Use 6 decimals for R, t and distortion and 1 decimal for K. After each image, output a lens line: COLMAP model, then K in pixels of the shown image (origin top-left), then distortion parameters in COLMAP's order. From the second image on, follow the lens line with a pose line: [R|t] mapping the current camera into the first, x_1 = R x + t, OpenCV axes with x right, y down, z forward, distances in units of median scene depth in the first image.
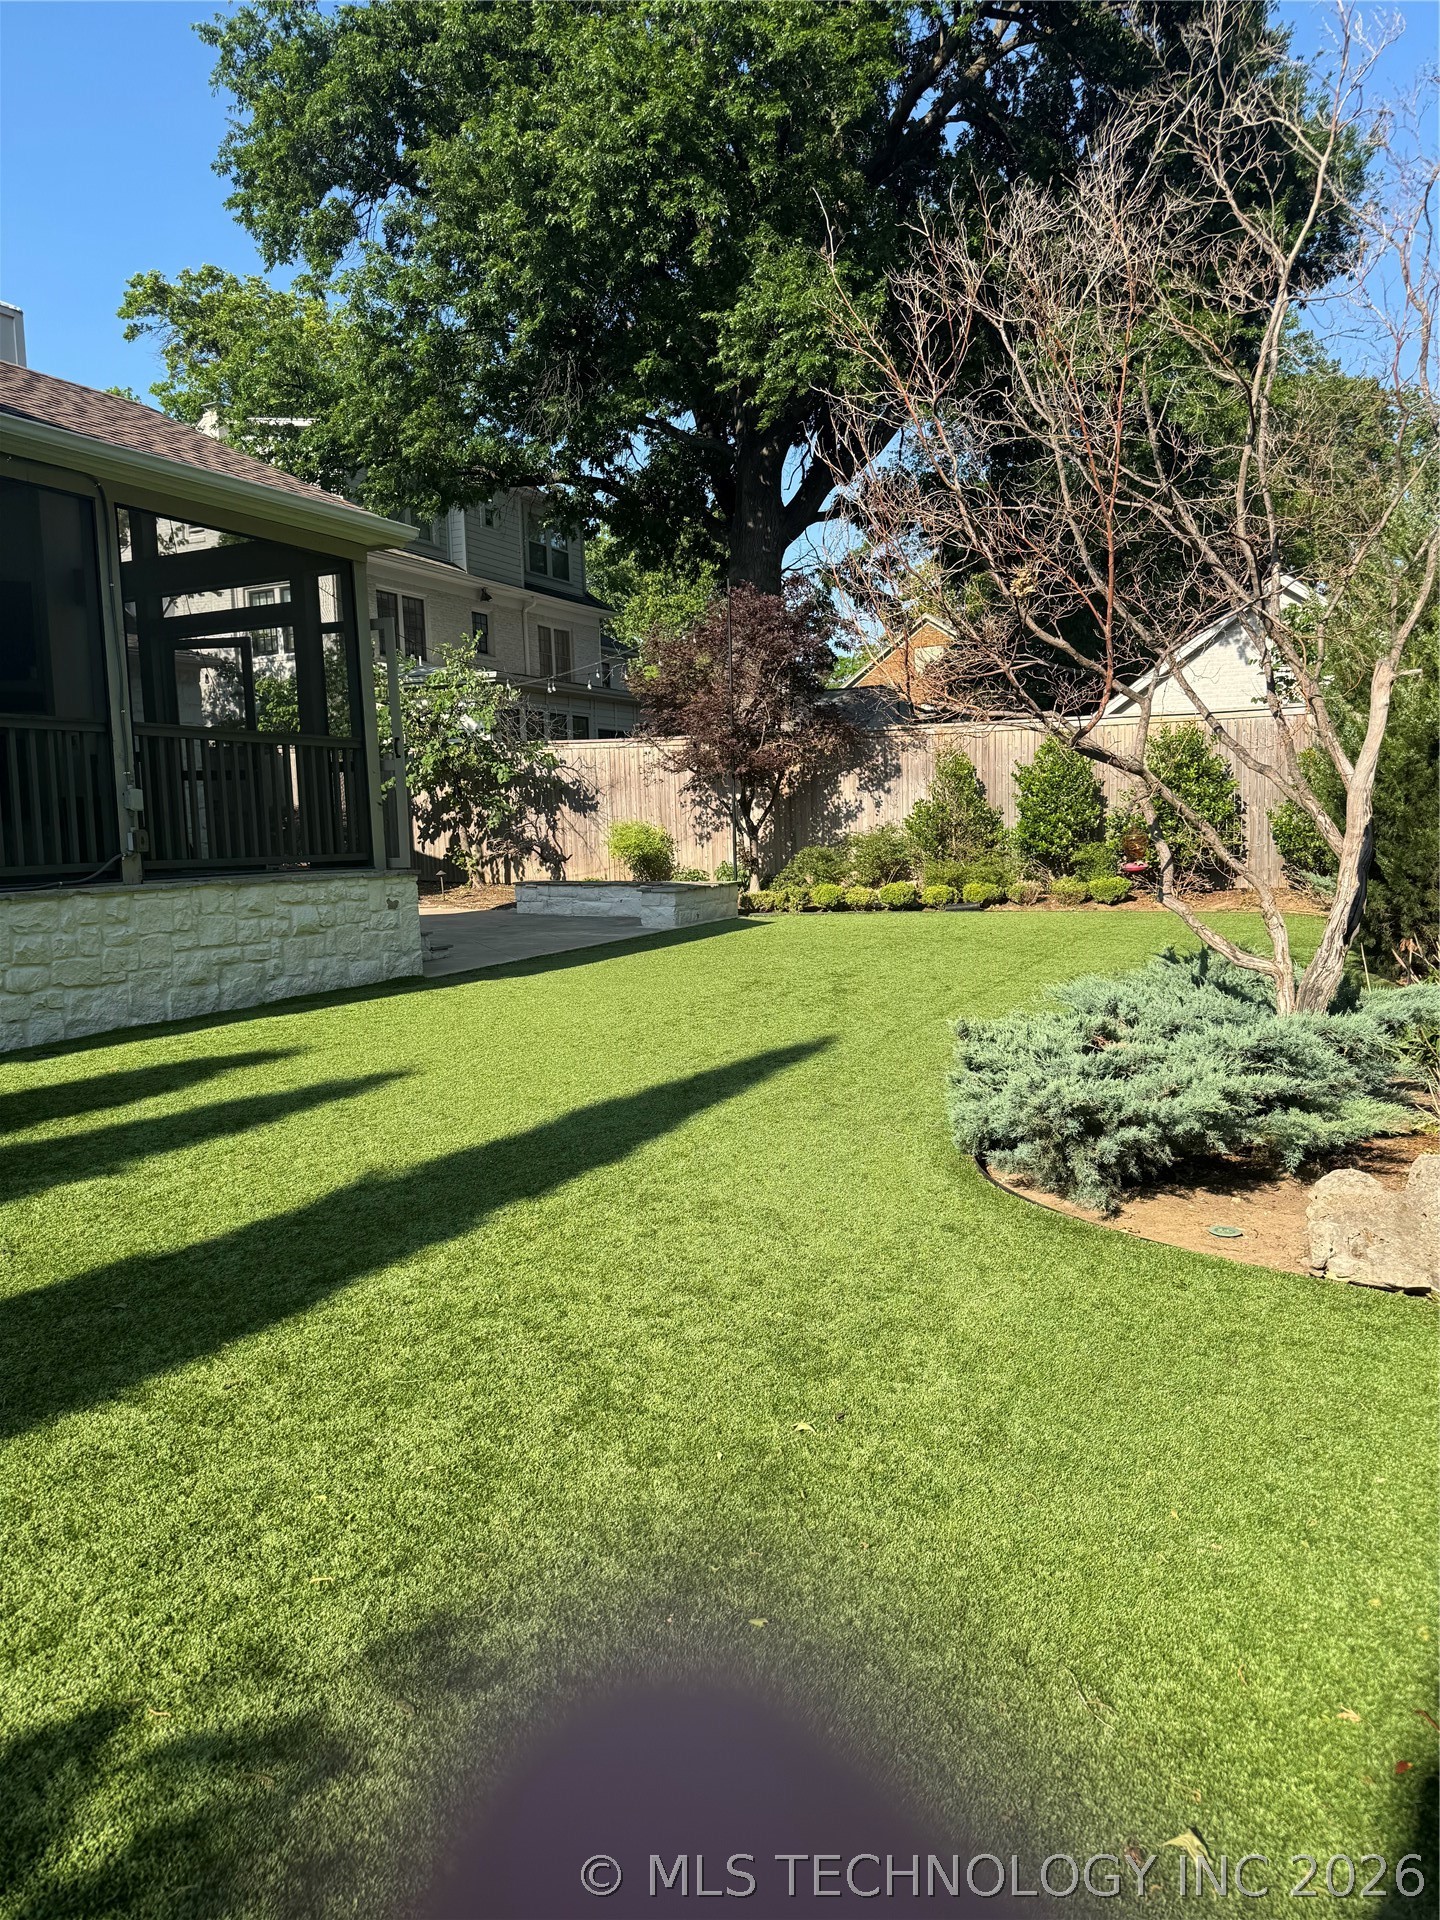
lens RADIAL K [[1336.6, 0, 720.0], [0, 1336.6, 960.0], [0, 0, 1]] dist [0.003443, 0.001361]
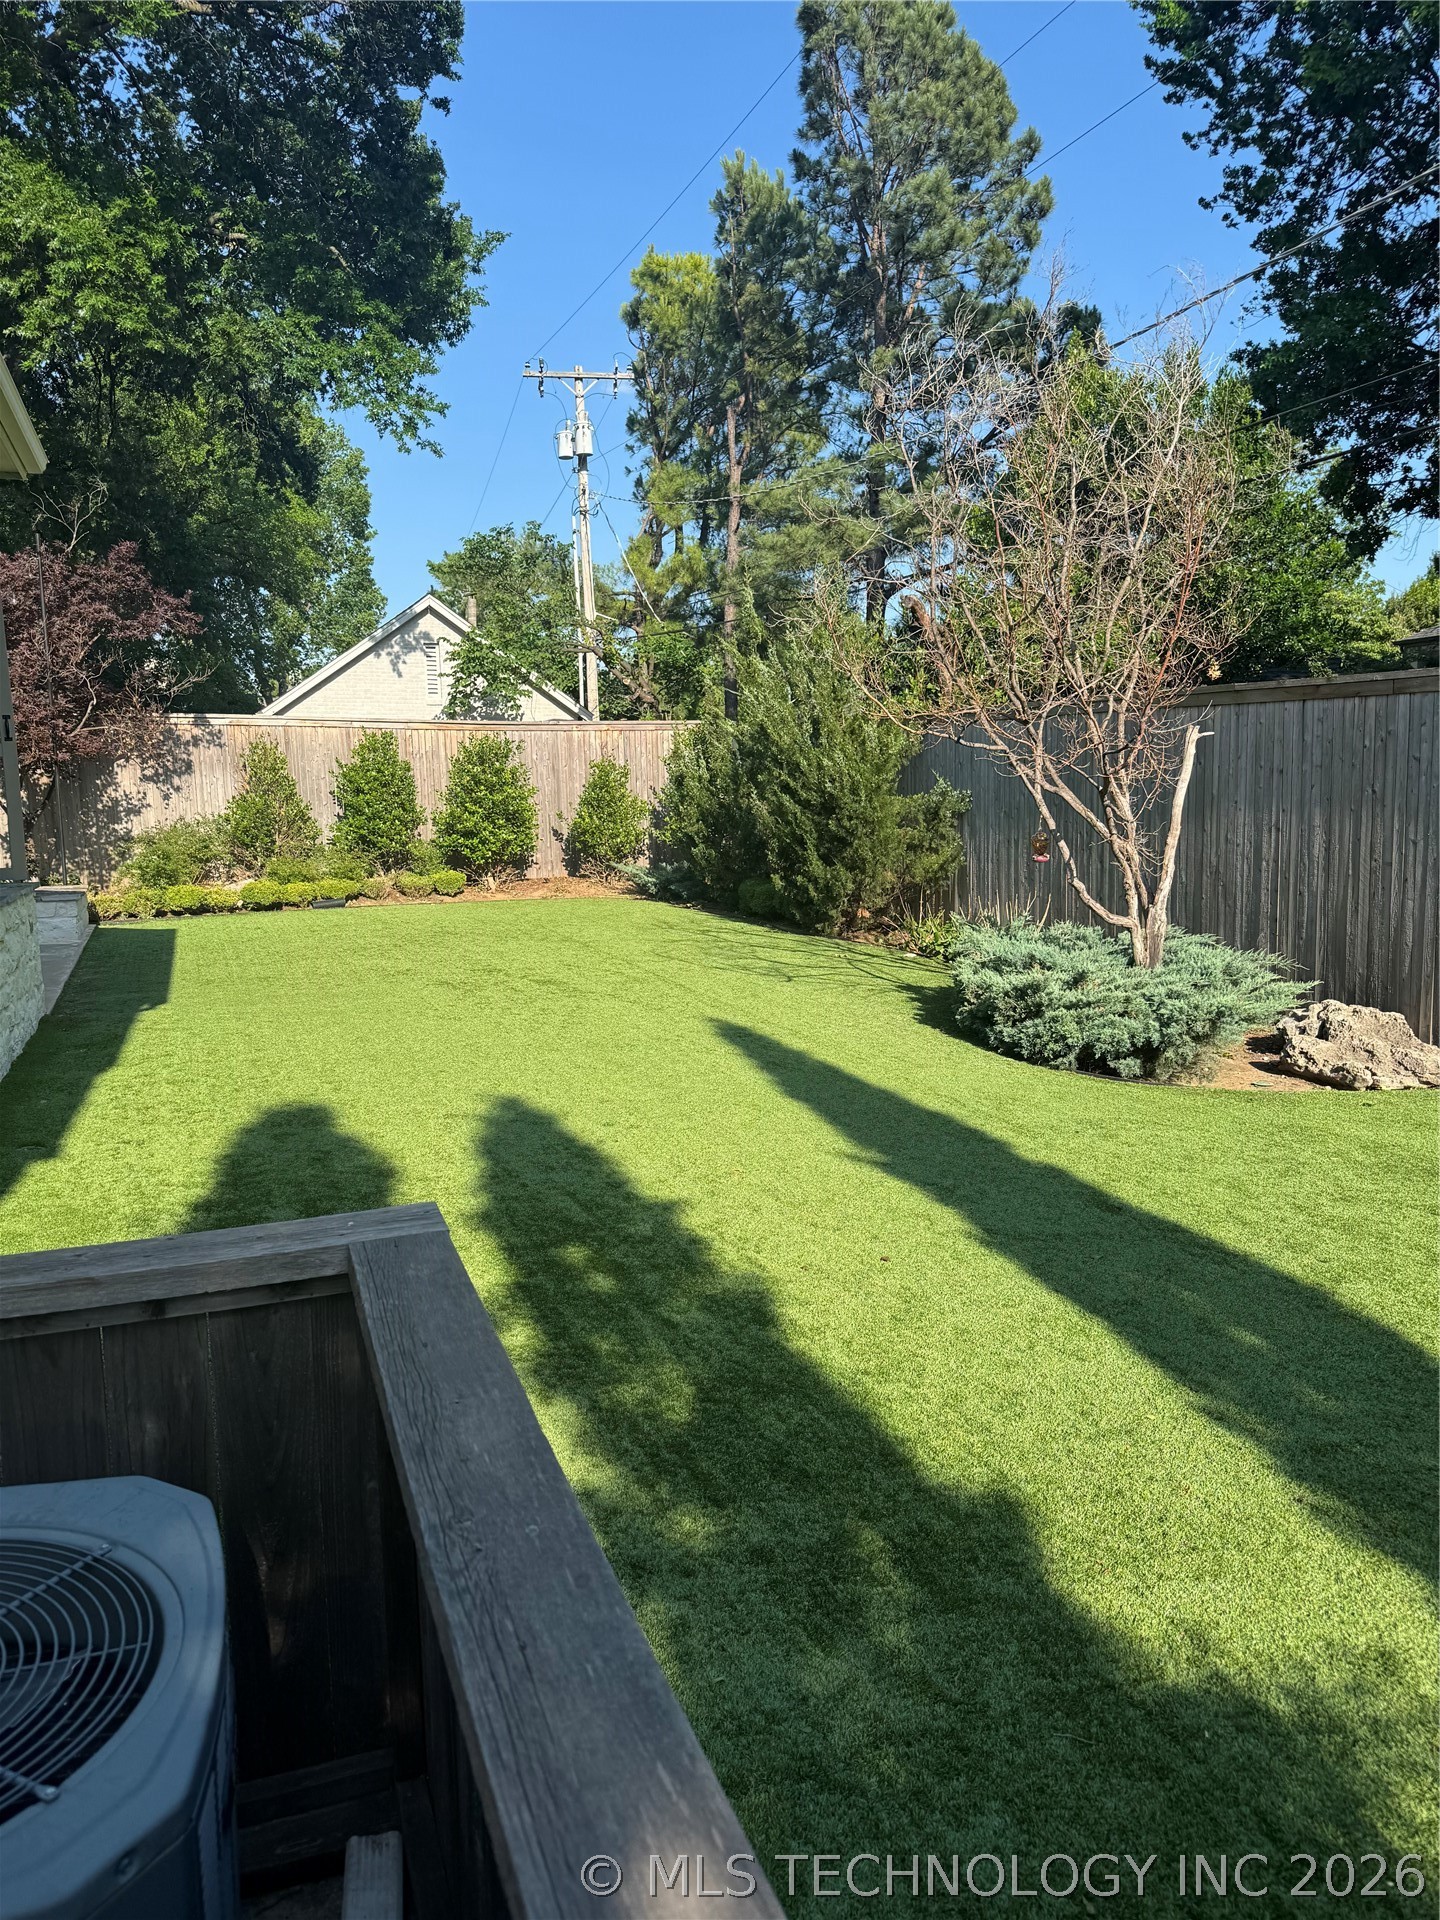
lens RADIAL K [[1336.6, 0, 720.0], [0, 1336.6, 960.0], [0, 0, 1]] dist [0.003443, 0.001361]
pose [[0.670047, -0.068511, 0.739150, -0.357190], [0.064841, 0.997328, 0.033662, -0.011533], [-0.739481, 0.025372, 0.672699, 0.100659]]
